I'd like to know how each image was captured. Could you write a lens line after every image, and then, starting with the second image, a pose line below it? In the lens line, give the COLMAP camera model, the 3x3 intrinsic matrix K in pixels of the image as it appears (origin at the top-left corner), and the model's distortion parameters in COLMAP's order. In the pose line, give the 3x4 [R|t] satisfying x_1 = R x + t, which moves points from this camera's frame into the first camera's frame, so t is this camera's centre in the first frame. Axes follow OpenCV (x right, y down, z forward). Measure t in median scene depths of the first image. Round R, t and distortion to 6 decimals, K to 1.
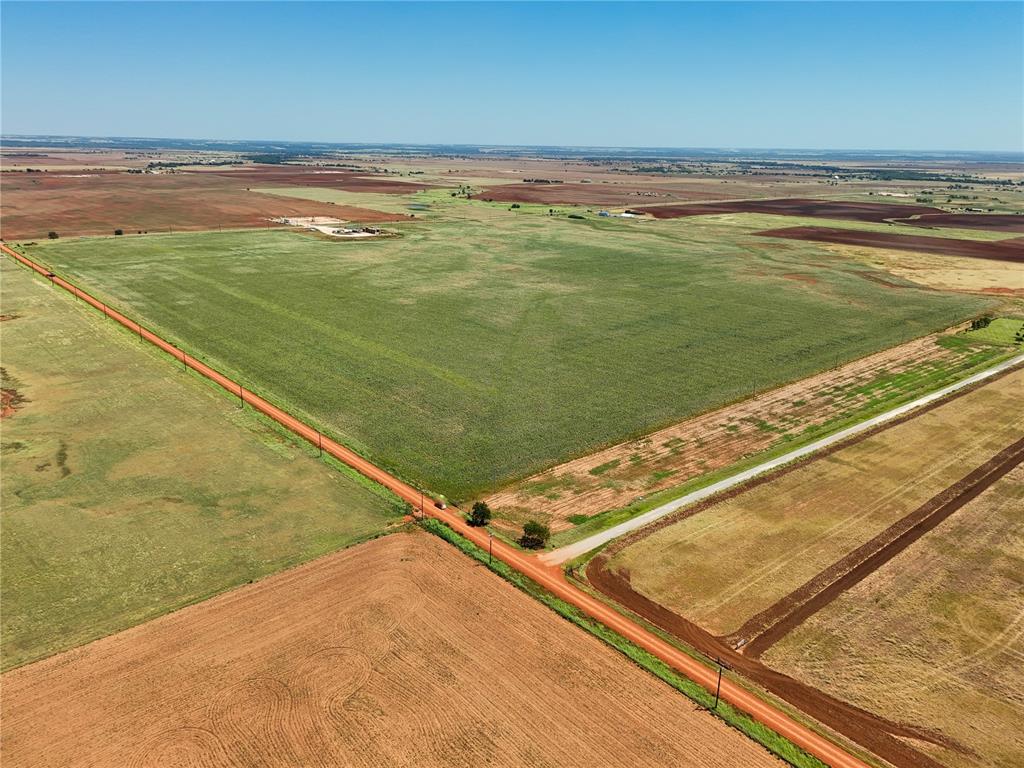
lens RADIAL K [[745.2, 0, 512.0], [0, 745.2, 384.0], [0, 0, 1]] dist [0.065921, -0.062788]
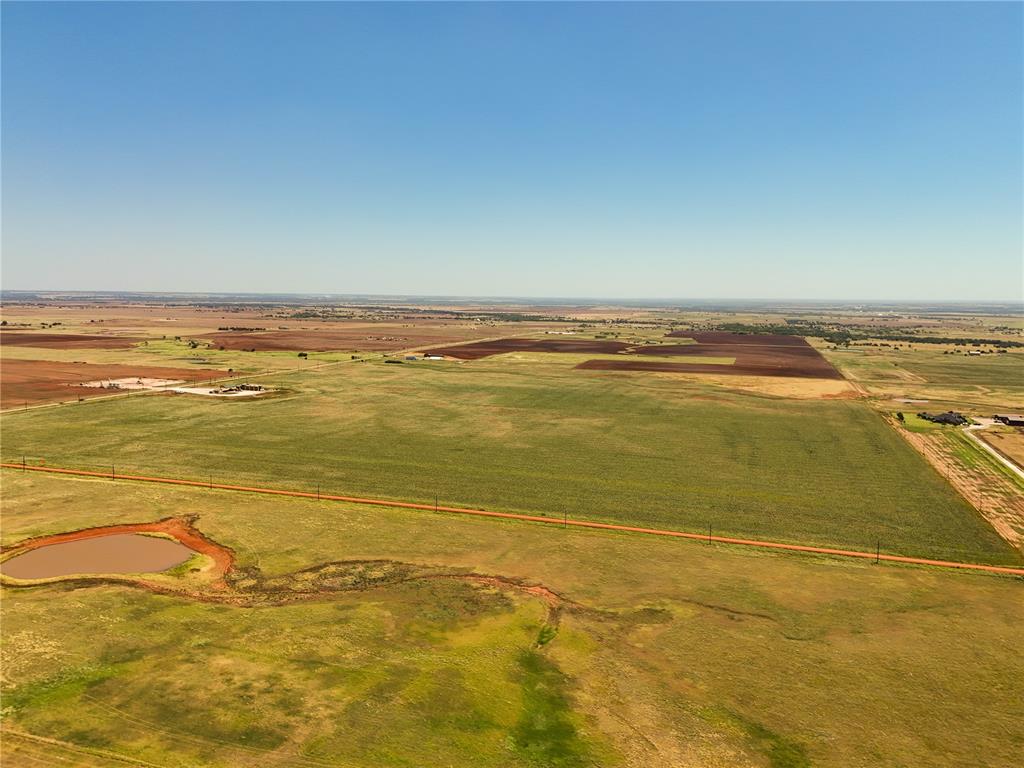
lens RADIAL K [[745.2, 0, 512.0], [0, 745.2, 384.0], [0, 0, 1]] dist [0.065921, -0.062788]
pose [[0.860752, -0.067459, 0.504534, -0.210705], [0.158529, 0.977411, -0.139771, -0.016364], [-0.483708, 0.200291, 0.852003, 0.031951]]
